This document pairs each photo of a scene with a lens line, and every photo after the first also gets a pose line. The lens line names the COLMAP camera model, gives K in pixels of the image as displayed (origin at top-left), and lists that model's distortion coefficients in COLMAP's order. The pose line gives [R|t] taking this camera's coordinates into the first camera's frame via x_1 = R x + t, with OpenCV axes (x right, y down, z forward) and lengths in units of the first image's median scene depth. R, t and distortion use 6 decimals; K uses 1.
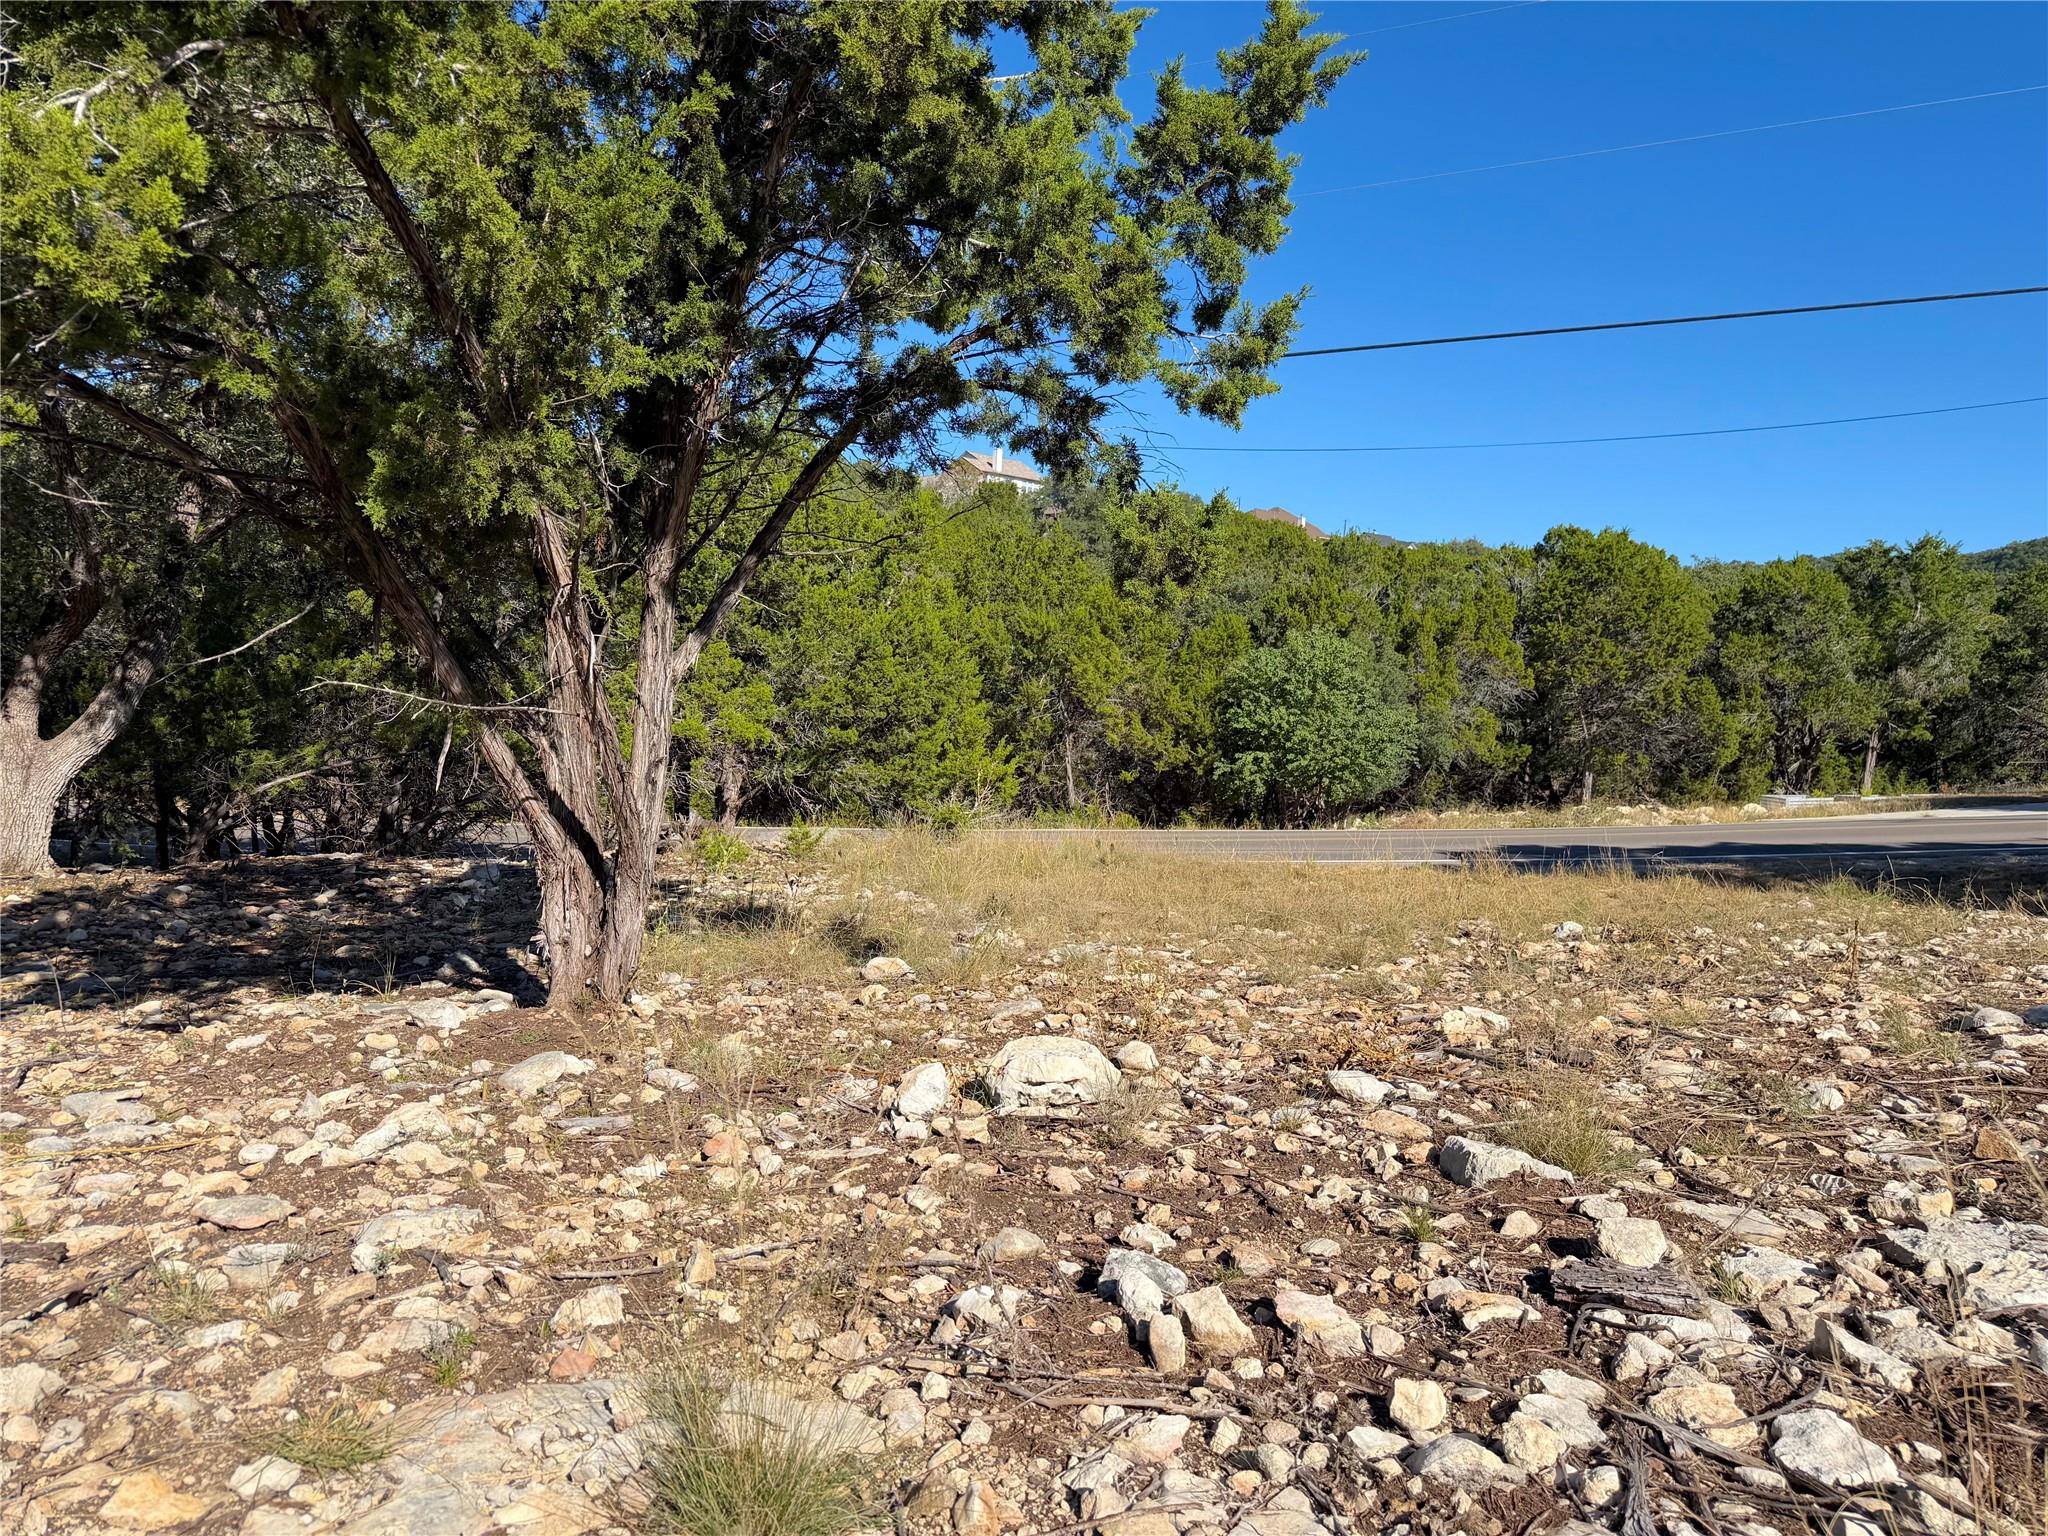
lens RADIAL K [[1417.4, 0, 1014.5], [0, 1417.4, 770.6], [0, 0, 1]] dist [0.129763, -0.185985]
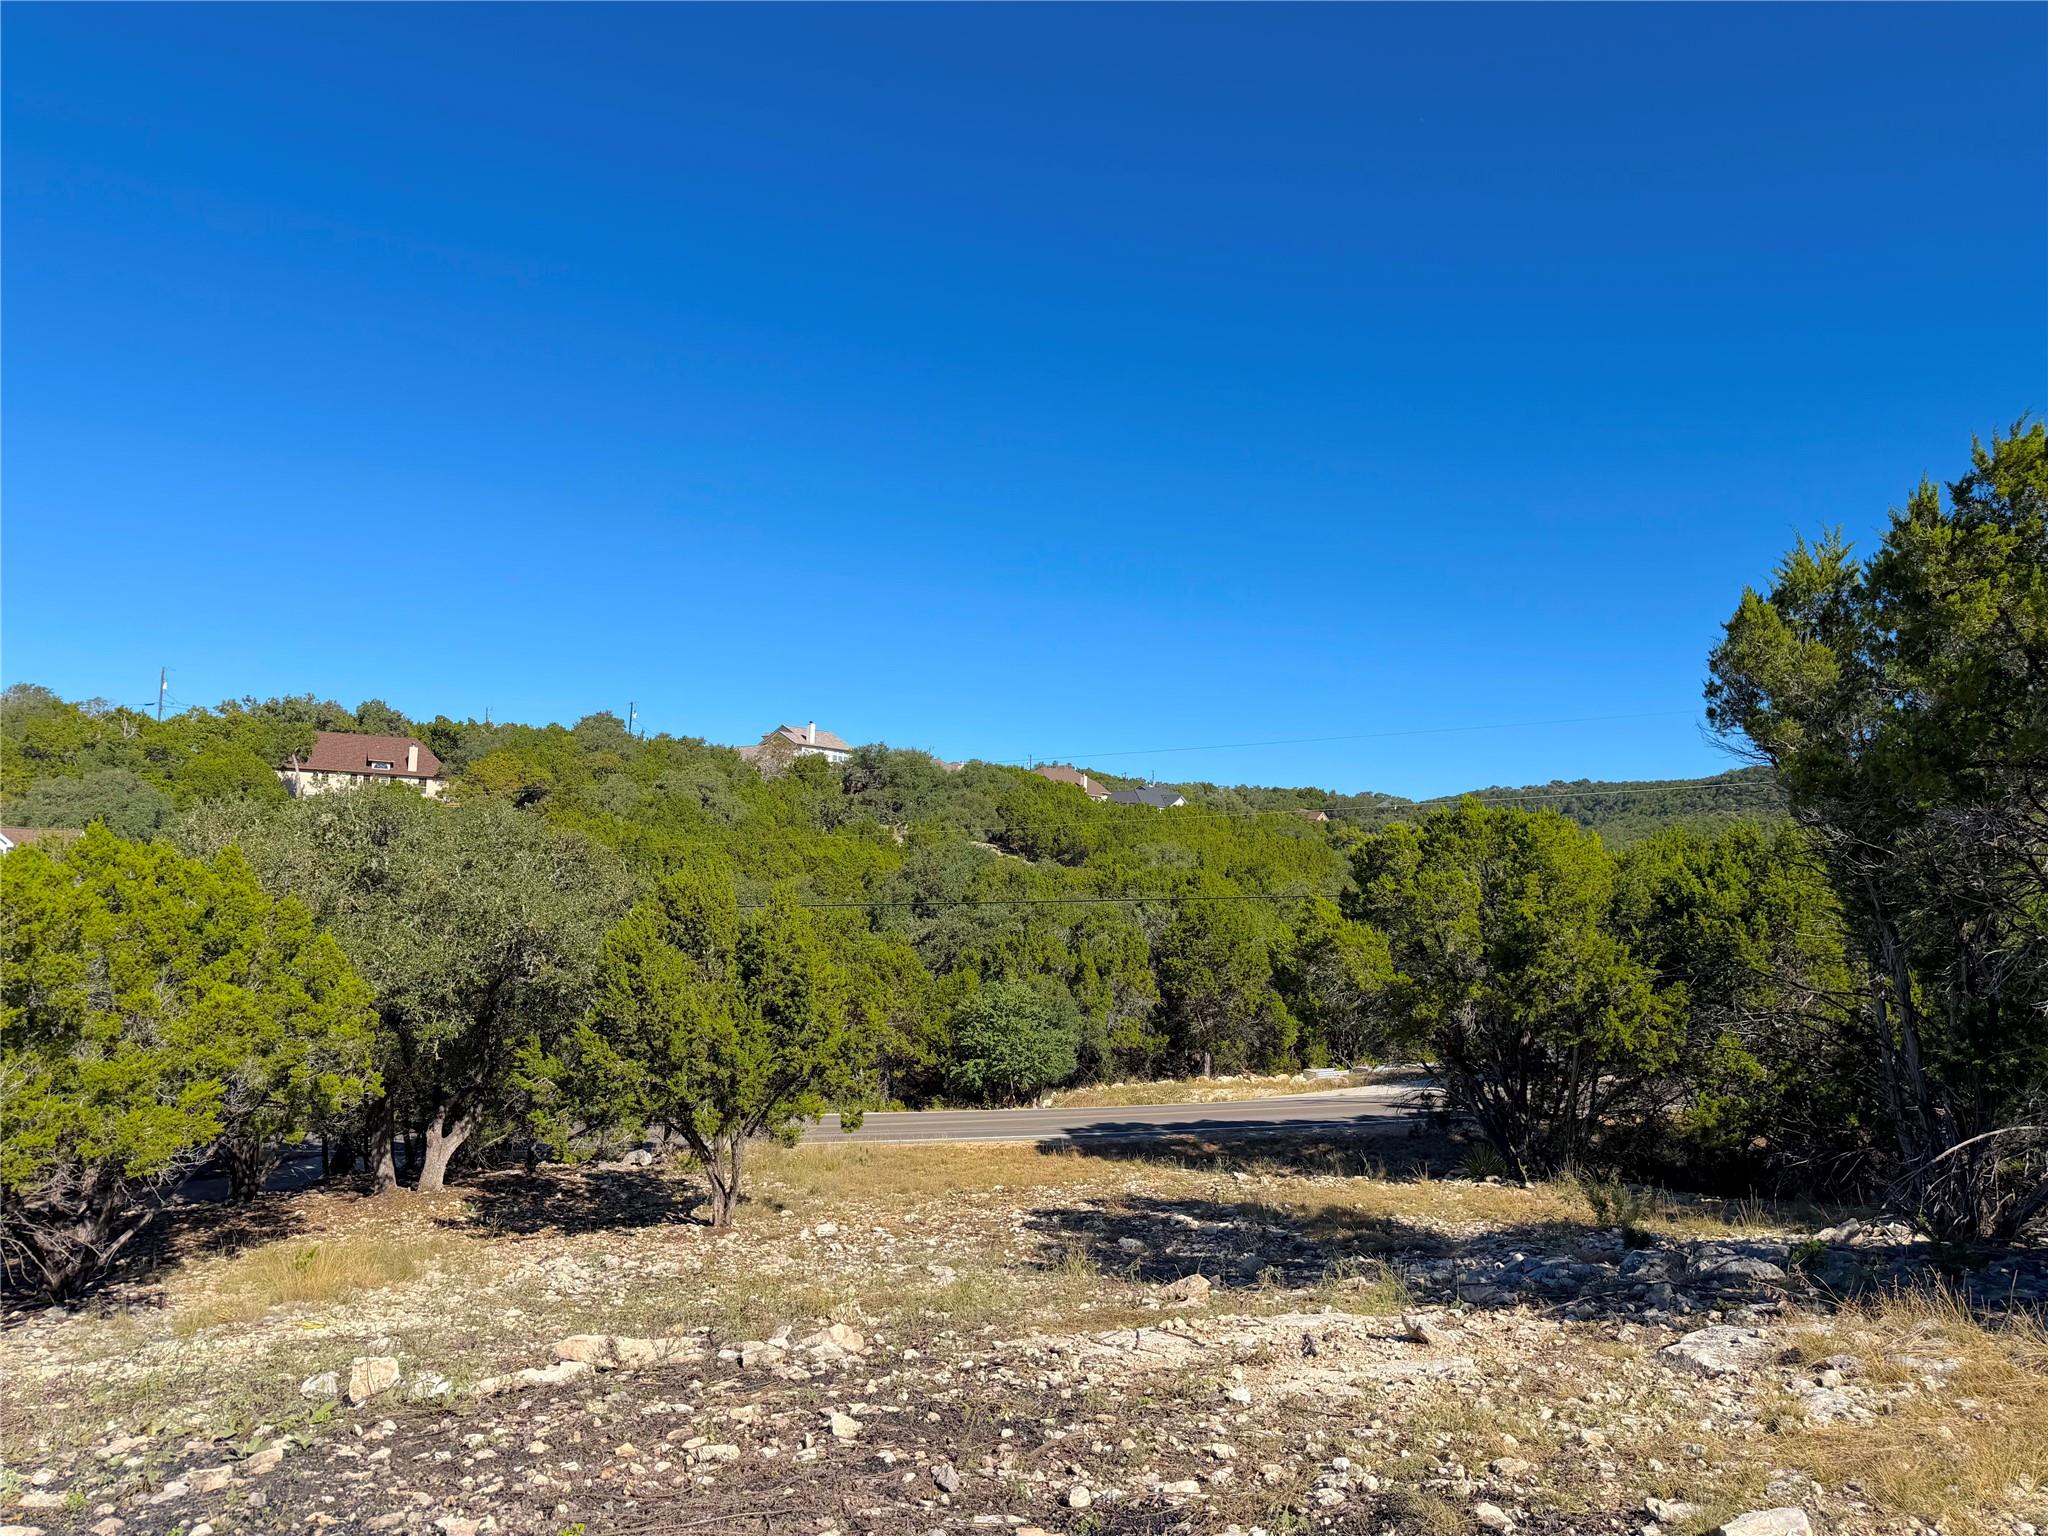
lens RADIAL K [[1417.4, 0, 1014.5], [0, 1417.4, 770.6], [0, 0, 1]] dist [0.129763, -0.185985]
pose [[0.991397, -0.004964, 0.130798, 0.003542], [0.024910, 0.988174, -0.151302, -0.083350], [-0.128500, 0.153258, 0.979796, -0.580848]]
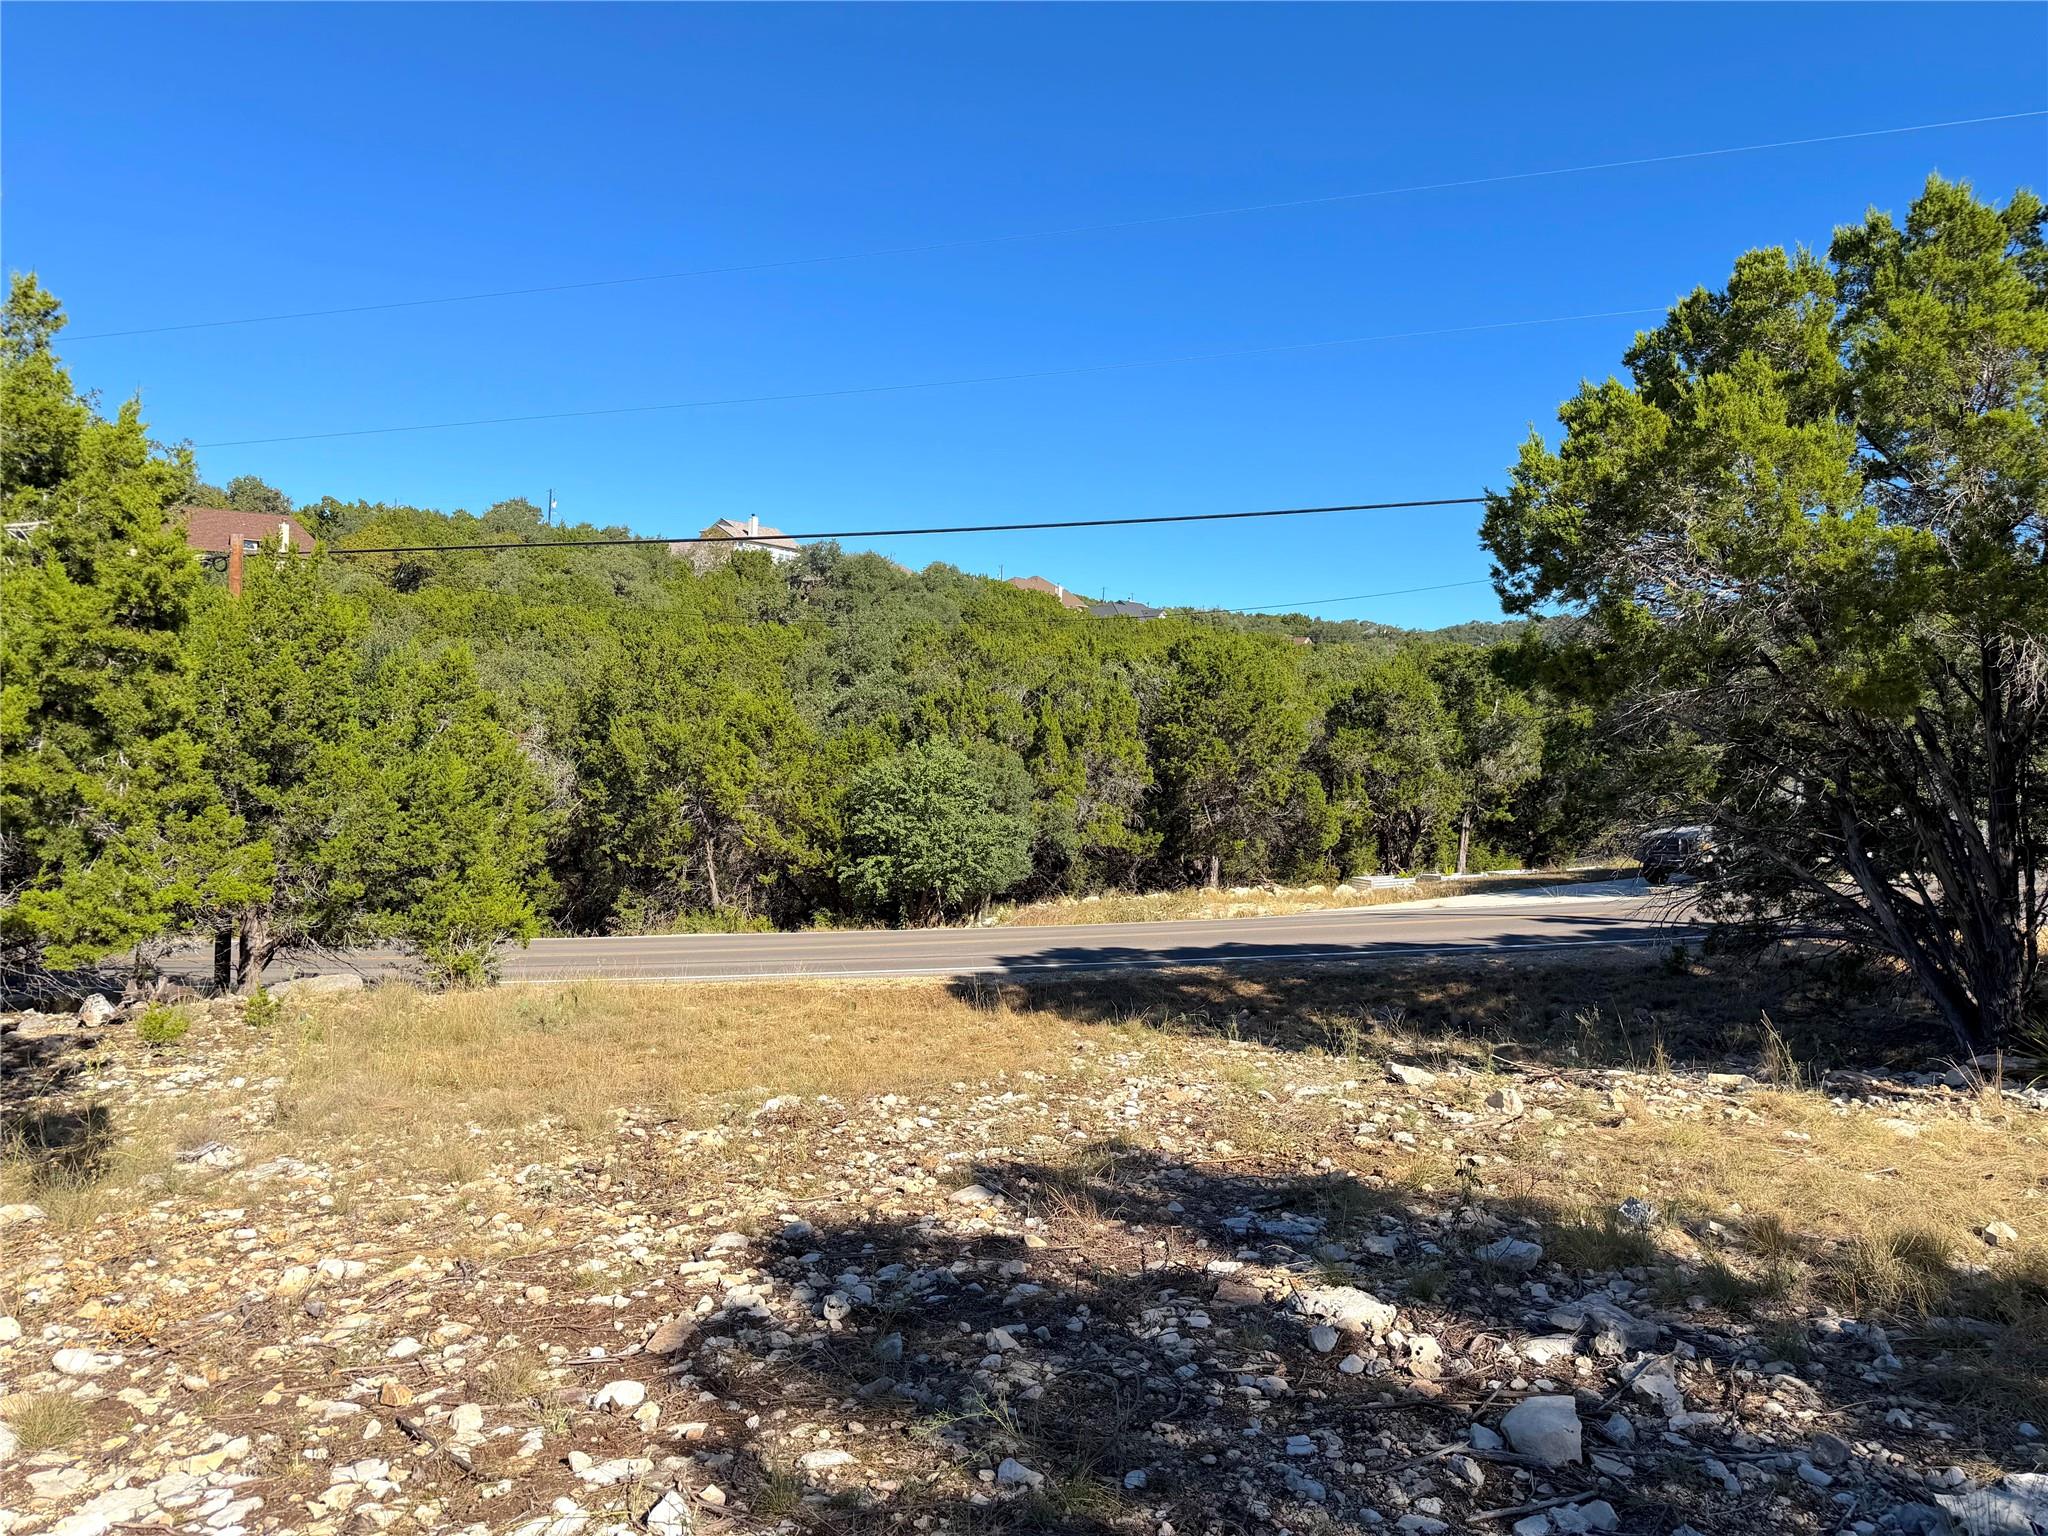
lens RADIAL K [[1417.4, 0, 1014.5], [0, 1417.4, 770.6], [0, 0, 1]] dist [0.129763, -0.185985]
pose [[0.989158, -0.014331, 0.146153, 0.106569], [0.020051, 0.999086, -0.037739, -0.031788], [-0.145479, 0.040260, 0.988542, -0.062204]]
